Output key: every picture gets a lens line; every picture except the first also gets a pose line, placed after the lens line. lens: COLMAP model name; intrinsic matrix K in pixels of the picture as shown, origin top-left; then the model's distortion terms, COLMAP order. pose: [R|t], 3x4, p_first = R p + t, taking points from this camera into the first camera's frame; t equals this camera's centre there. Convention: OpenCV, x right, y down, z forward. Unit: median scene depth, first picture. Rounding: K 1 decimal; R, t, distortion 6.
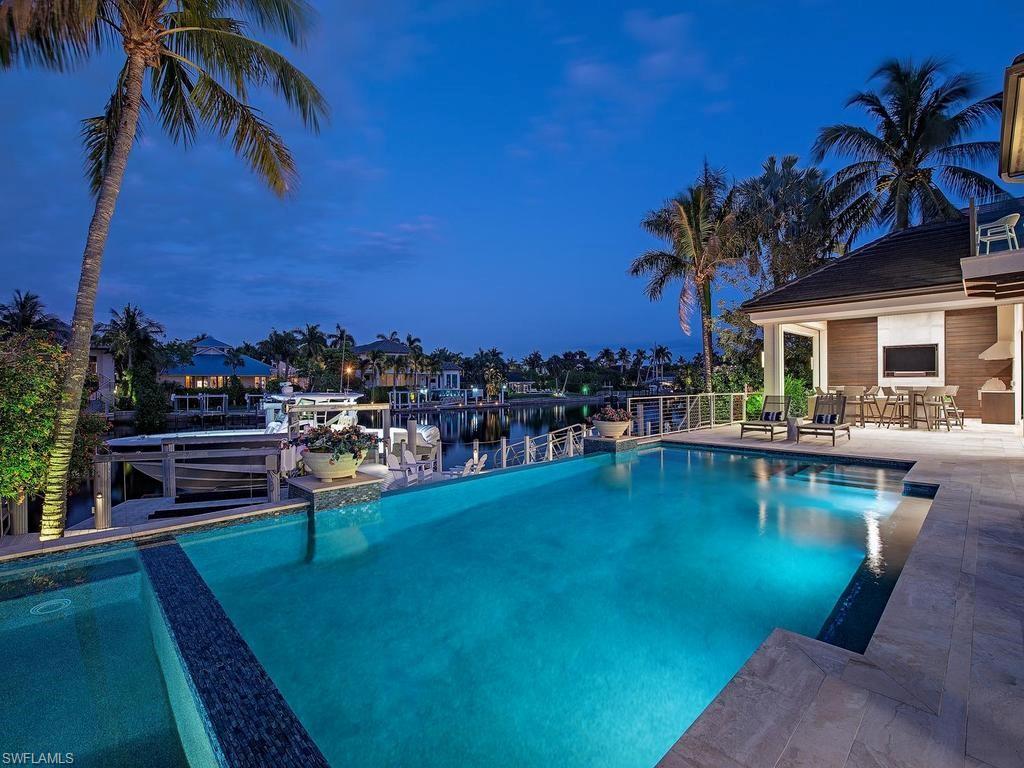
lens RADIAL K [[452.6, 0, 508.3], [0, 452.6, 381.9], [0, 0, 1]] dist [-0.018001, -0.000872]
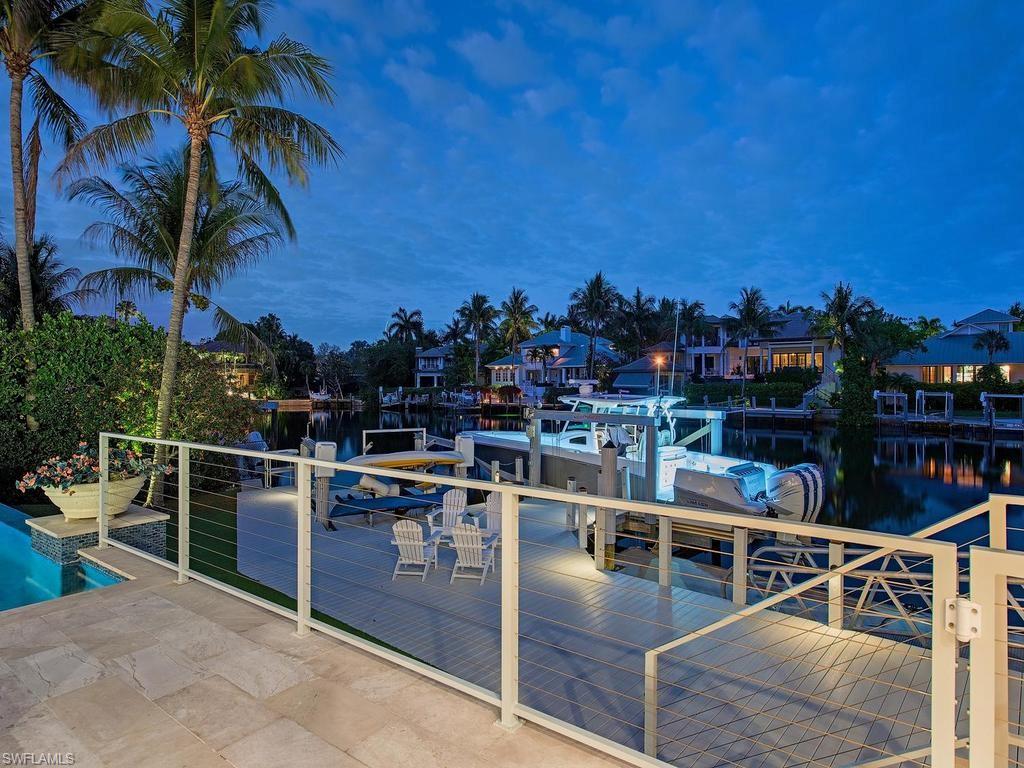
lens RADIAL K [[589.3, 0, 507.5], [0, 589.3, 379.9], [0, 0, 1]] dist [0.004779, 0.000835]
pose [[0.174328, 0.003441, -0.984682, 0.087062], [0.007565, 0.999960, 0.004834, -0.000875], [0.984659, -0.008292, 0.174295, 0.129386]]
